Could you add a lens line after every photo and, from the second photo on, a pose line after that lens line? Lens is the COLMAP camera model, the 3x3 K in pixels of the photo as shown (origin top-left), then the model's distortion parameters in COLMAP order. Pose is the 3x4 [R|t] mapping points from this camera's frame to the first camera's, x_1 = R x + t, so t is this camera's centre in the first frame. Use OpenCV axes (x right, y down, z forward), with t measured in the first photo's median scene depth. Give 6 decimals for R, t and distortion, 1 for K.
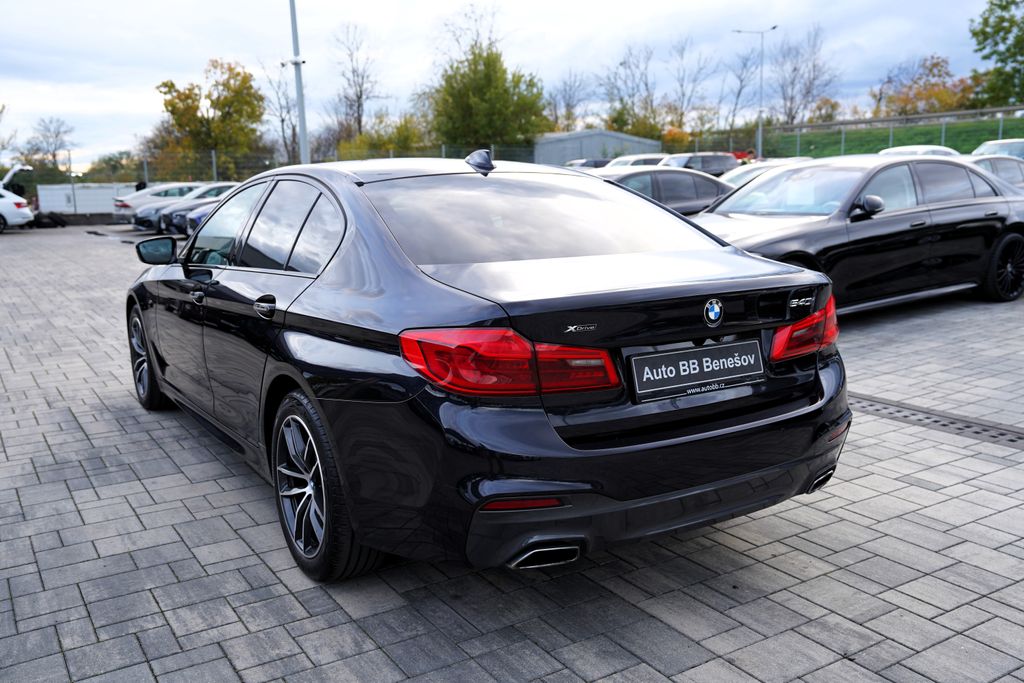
lens RADIAL K [[905.9, 0, 513.5], [0, 905.9, 337.7], [0, 0, 1]] dist [-0.038193, 0.124609]
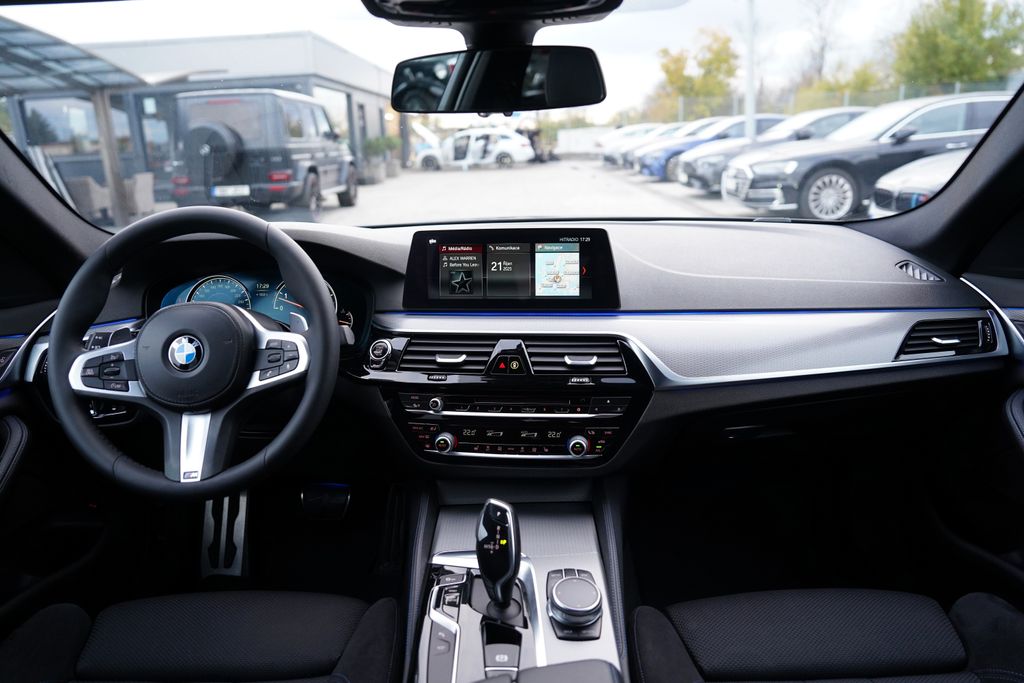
lens RADIAL K [[708.5, 0, 512.8], [0, 708.5, 318.7], [0, 0, 1]] dist [-0.104386, 0.080766]
pose [[0.842990, 0.117978, -0.524832, -0.094676], [-0.067336, 0.991122, 0.114641, -0.109124], [0.533698, -0.061302, 0.843450, 0.875771]]
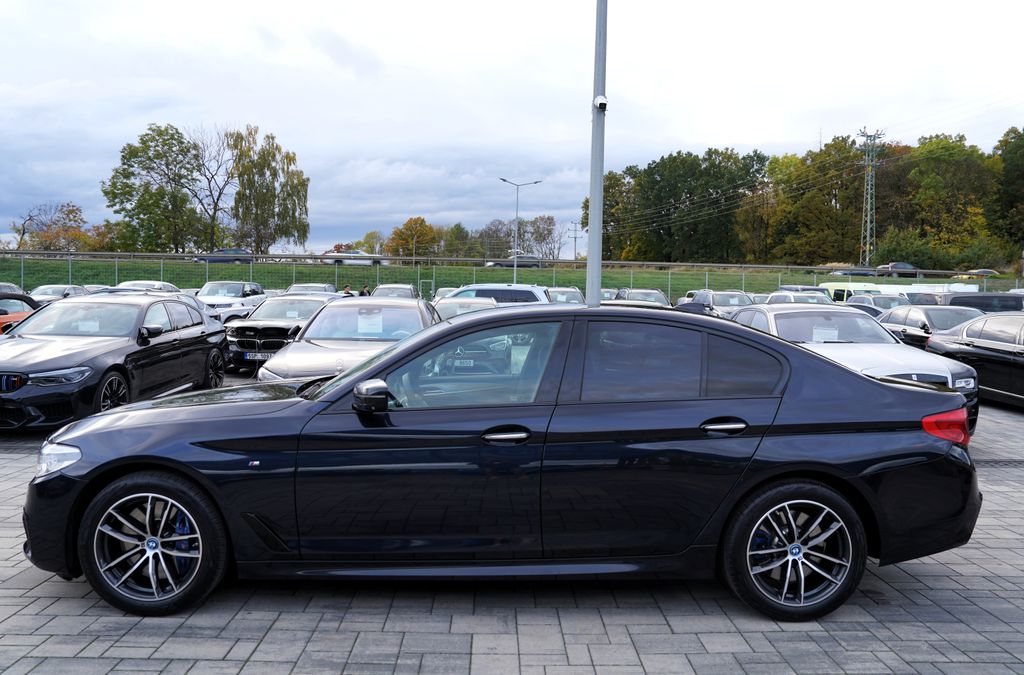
lens RADIAL K [[742.2, 0, 512.0], [0, 742.2, 337.5], [0, 0, 1]] dist [-0.099840, 0.089242]
pose [[0.518844, -0.011444, 0.854792, -0.873707], [0.121729, 0.990710, -0.060623, -0.086772], [-0.846158, 0.135507, 0.515417, 0.490186]]
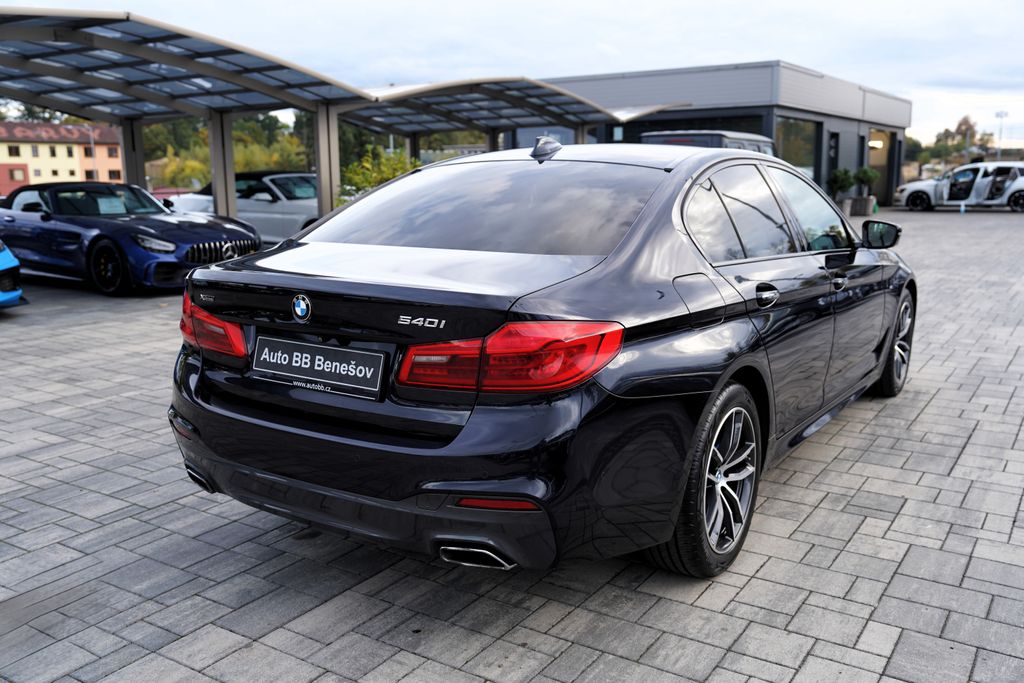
lens RADIAL K [[905.9, 0, 513.5], [0, 905.9, 337.7], [0, 0, 1]] dist [-0.038193, 0.124609]
pose [[0.413402, 0.172311, -0.894096, 0.646540], [-0.149926, 0.981410, 0.119817, -0.080300], [0.898121, 0.084516, 0.431551, 0.425627]]
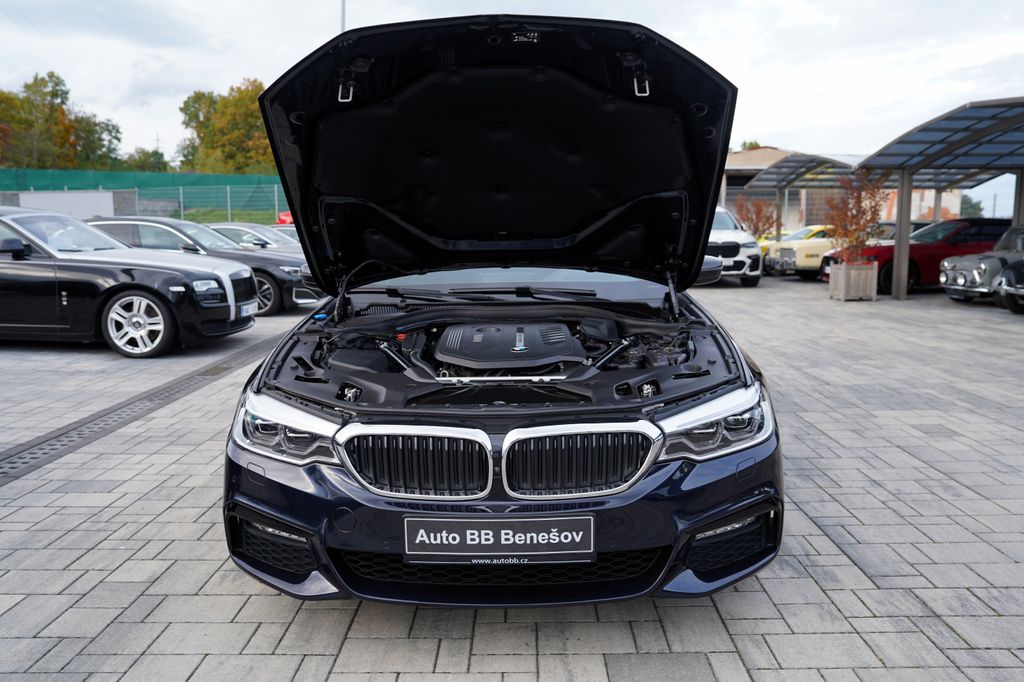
lens RADIAL K [[789.5, 0, 510.8], [0, 789.5, 347.0], [0, 0, 1]] dist [-0.096312, 0.119122]
pose [[-0.832856, -0.061386, 0.550074, -0.651939], [0.112057, 0.954549, 0.276186, -0.258647], [-0.542027, 0.291663, -0.788124, 1.701739]]
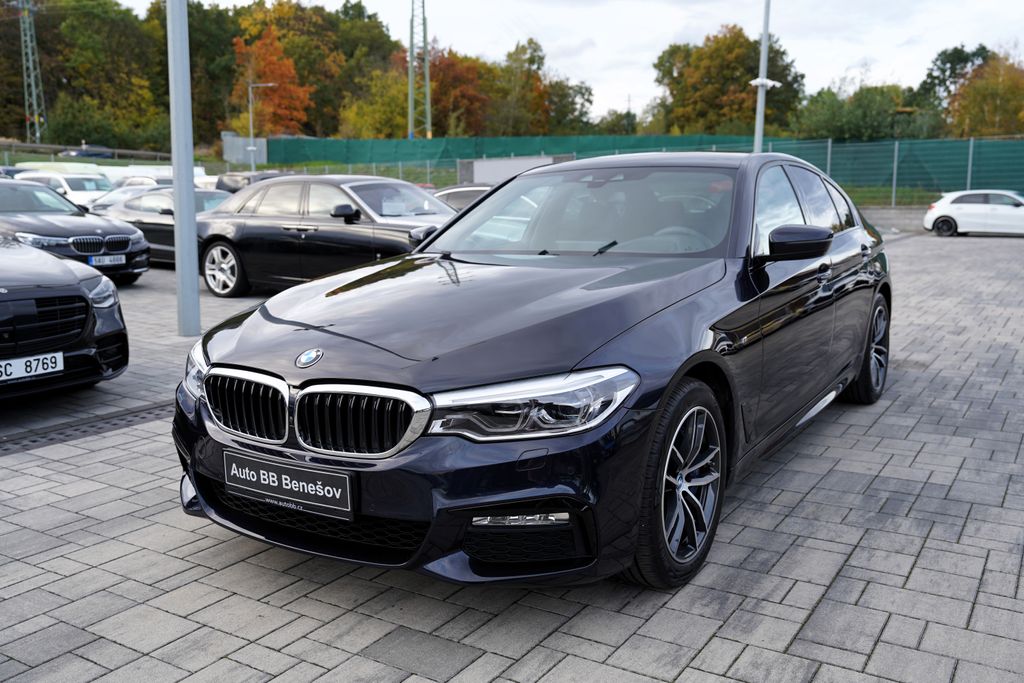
lens RADIAL K [[893.0, 0, 508.5], [0, 893.0, 348.8], [0, 0, 1]] dist [-0.044657, 0.115771]
pose [[-0.420356, -0.128450, 0.898221, -0.933396], [0.170743, 0.961046, 0.217340, -0.205712], [-0.891150, 0.244725, -0.382049, 1.455846]]
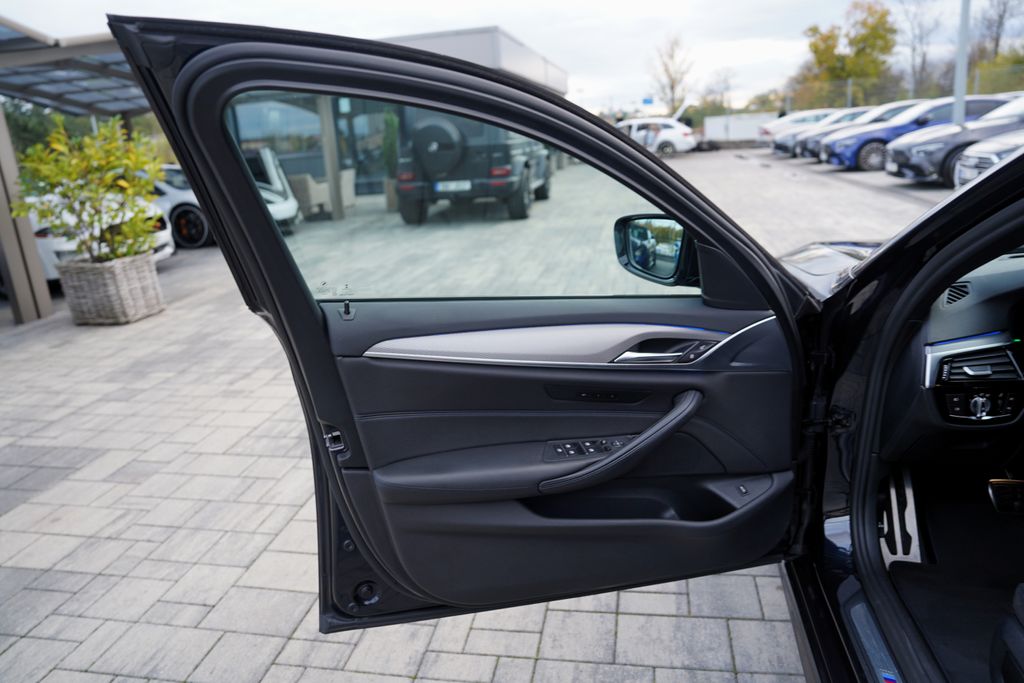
lens RADIAL K [[701.9, 0, 516.4], [0, 701.9, 331.9], [0, 0, 1]] dist [-0.097059, 0.073558]
pose [[0.737106, 0.151142, -0.658659, -0.283736], [-0.058844, 0.985321, 0.160249, -0.104475], [0.673211, -0.079362, 0.735180, 0.700585]]
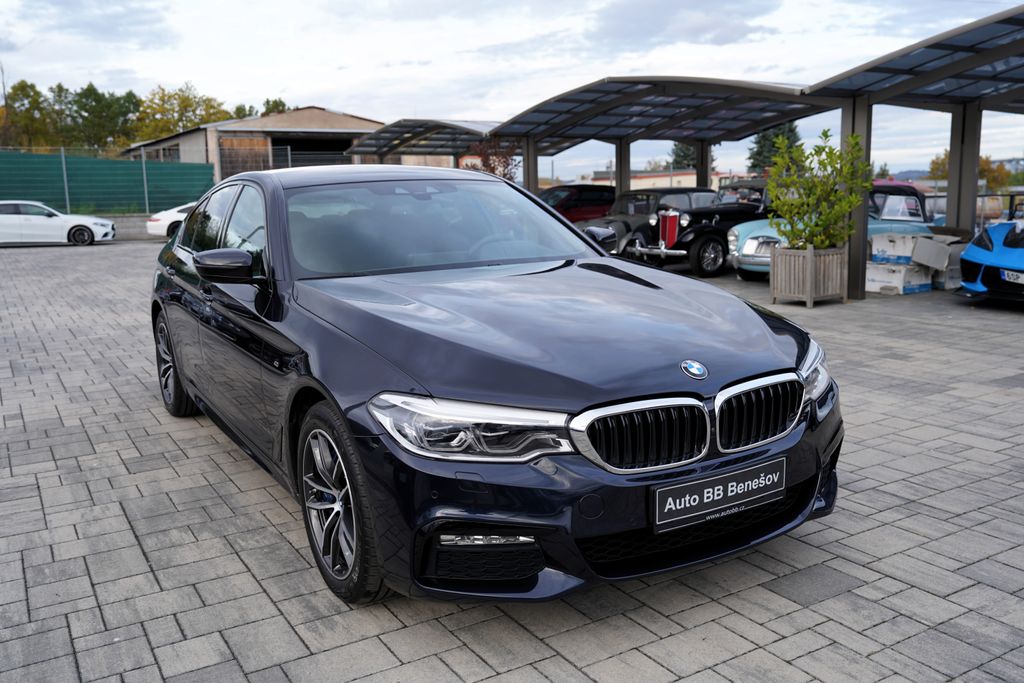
lens RADIAL K [[893.0, 0, 508.5], [0, 893.0, 348.8], [0, 0, 1]] dist [-0.044657, 0.115771]
pose [[-0.998912, 0.029291, 0.036278, -0.304855], [0.039775, 0.941314, 0.335180, -0.304070], [-0.024332, 0.336258, -0.941455, 1.872452]]
